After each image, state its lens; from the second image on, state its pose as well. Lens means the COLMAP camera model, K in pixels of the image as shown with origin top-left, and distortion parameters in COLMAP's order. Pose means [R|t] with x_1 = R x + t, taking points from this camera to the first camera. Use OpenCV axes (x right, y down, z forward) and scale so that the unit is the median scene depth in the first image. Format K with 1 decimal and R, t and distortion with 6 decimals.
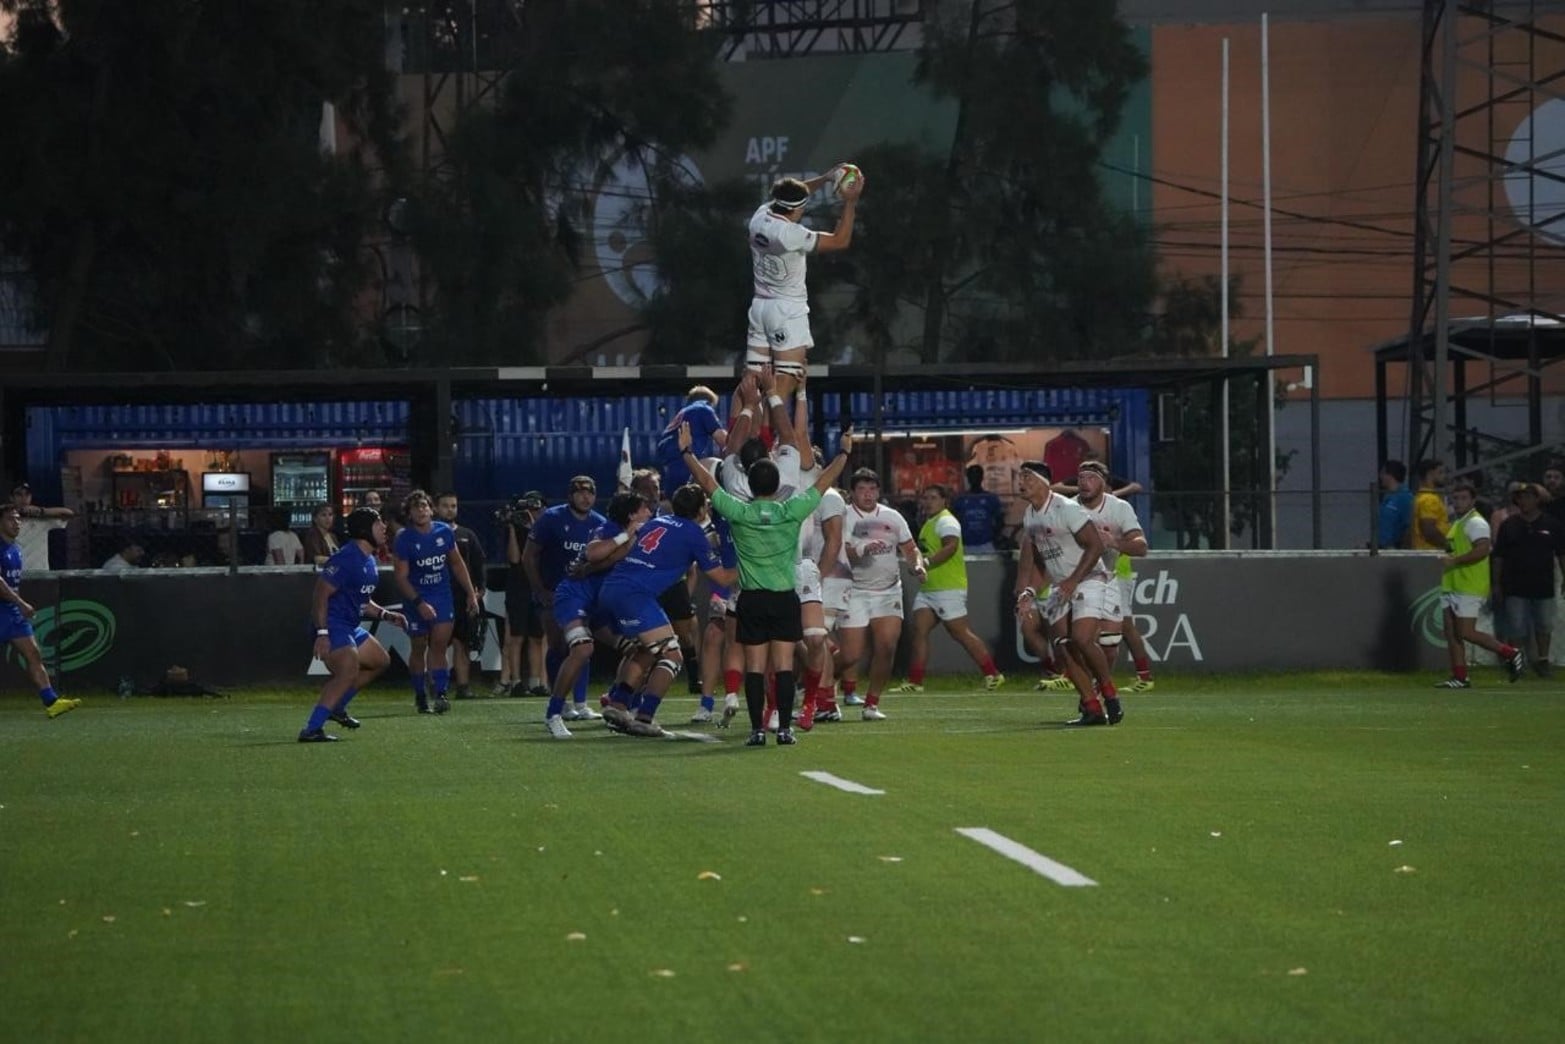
lens RADIAL K [[1182.9, 0, 782.5], [0, 1182.9, 522.0], [0, 0, 1]] dist [0.006186, -0.072538]
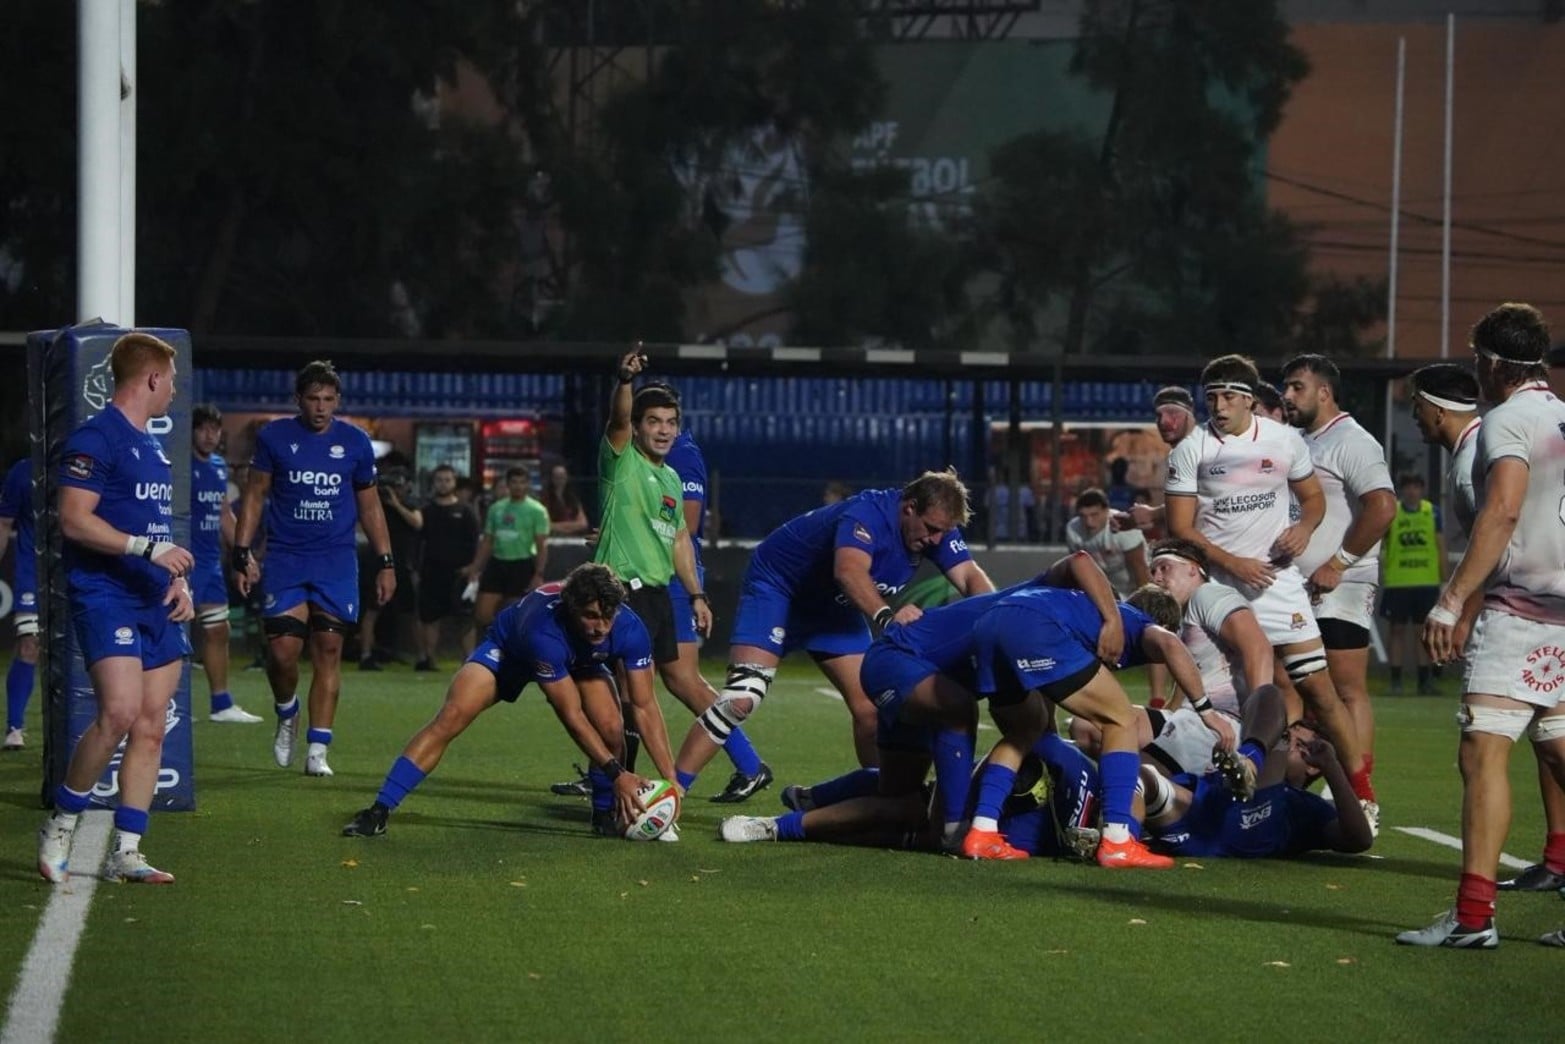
lens RADIAL K [[1181.9, 0, 782.5], [0, 1181.9, 518.5], [0, 0, 1]] dist [-0.009282, -0.002954]
pose [[0.999395, 0.033873, -0.007860, -0.110309], [-0.033790, 0.999374, 0.010528, 0.002451], [0.008212, -0.010256, 0.999914, -0.004043]]
